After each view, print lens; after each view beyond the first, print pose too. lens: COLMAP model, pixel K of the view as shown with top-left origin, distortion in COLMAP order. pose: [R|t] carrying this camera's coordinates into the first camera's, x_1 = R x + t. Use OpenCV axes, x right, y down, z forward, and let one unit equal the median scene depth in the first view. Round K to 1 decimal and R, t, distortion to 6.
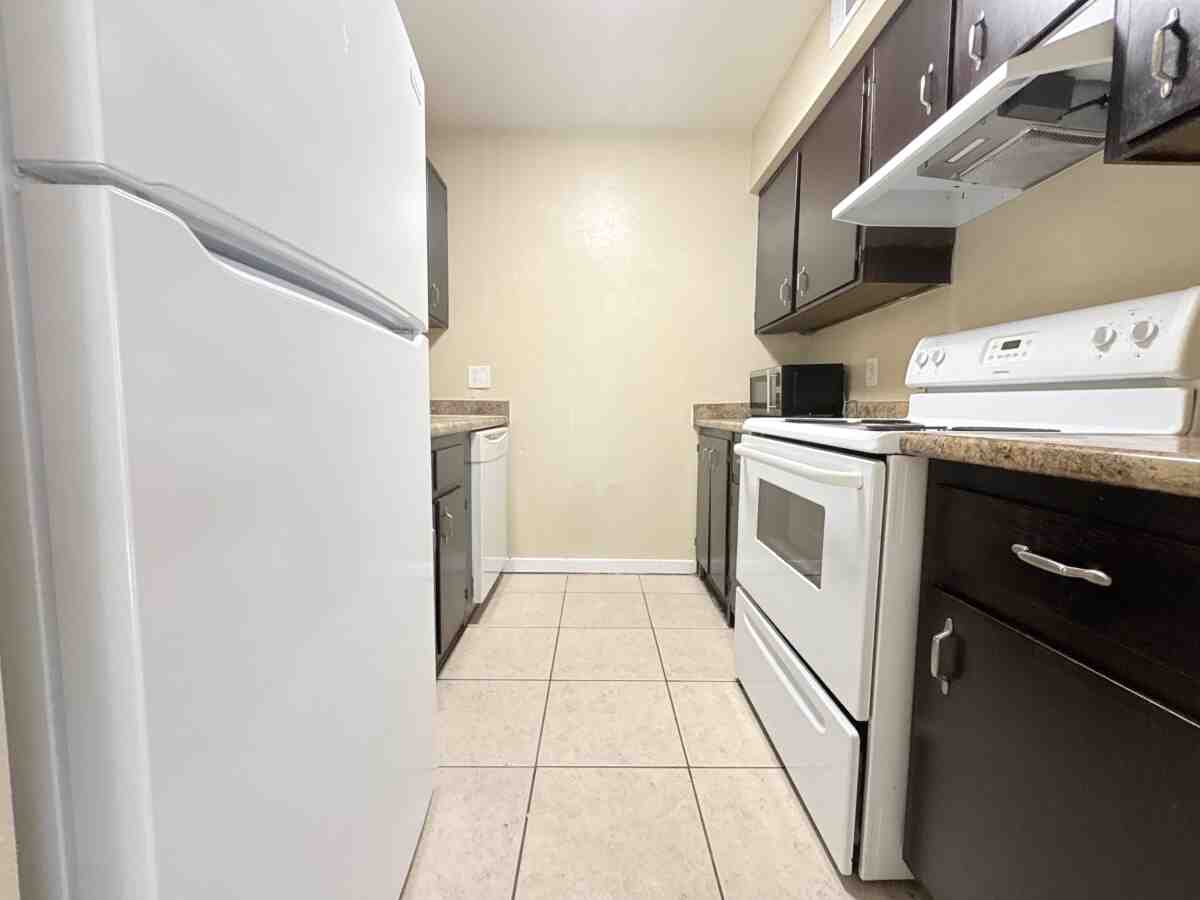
lens RADIAL K [[478.4, 0, 601.9], [0, 478.4, 446.8], [0, 0, 1]] dist [-0.000395, 0.000131]
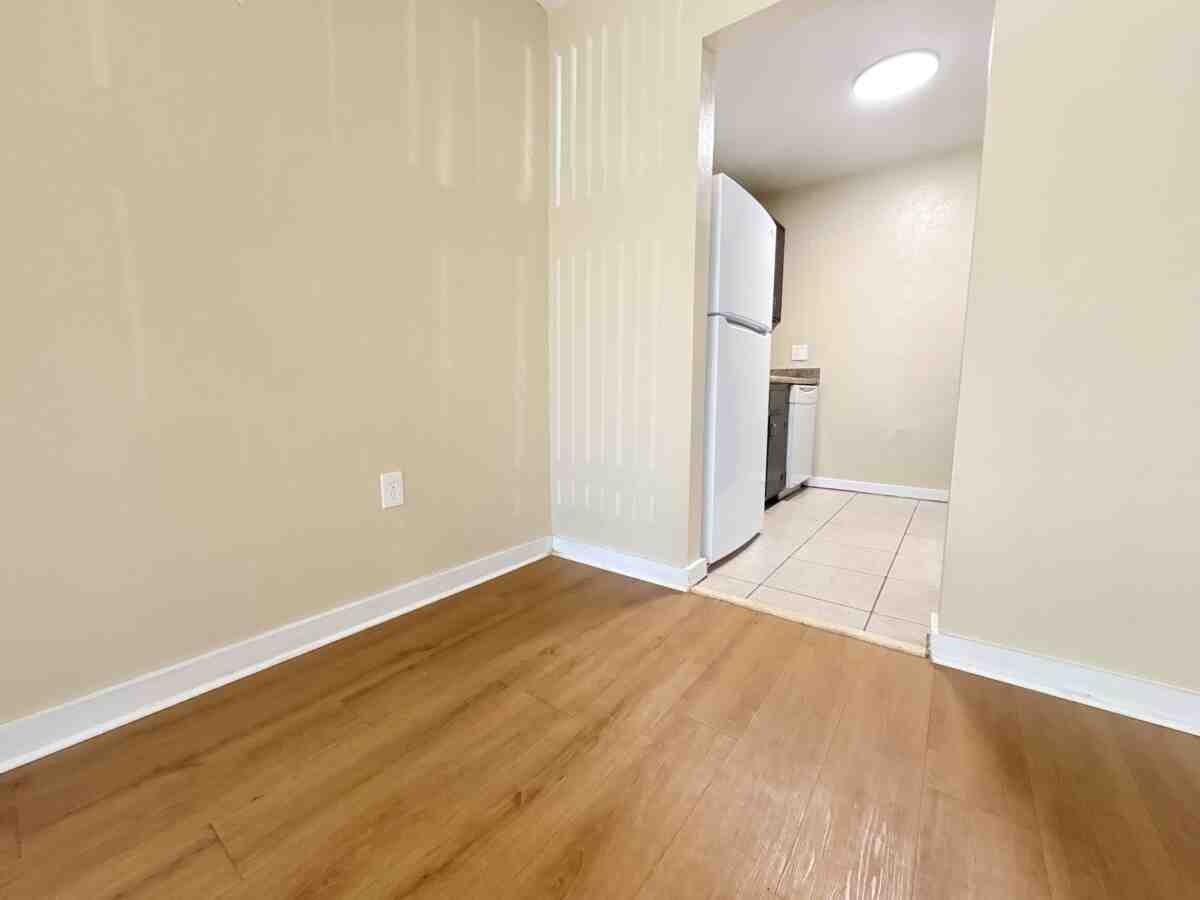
lens RADIAL K [[478.4, 0, 597.9], [0, 478.4, 453.4], [0, 0, 1]] dist [-0.000395, 0.000131]
pose [[0.793203, 0.074170, -0.604424, 0.265937], [-0.042376, 0.996872, 0.066717, 0.147904], [0.607481, -0.027308, 0.793865, -0.899830]]
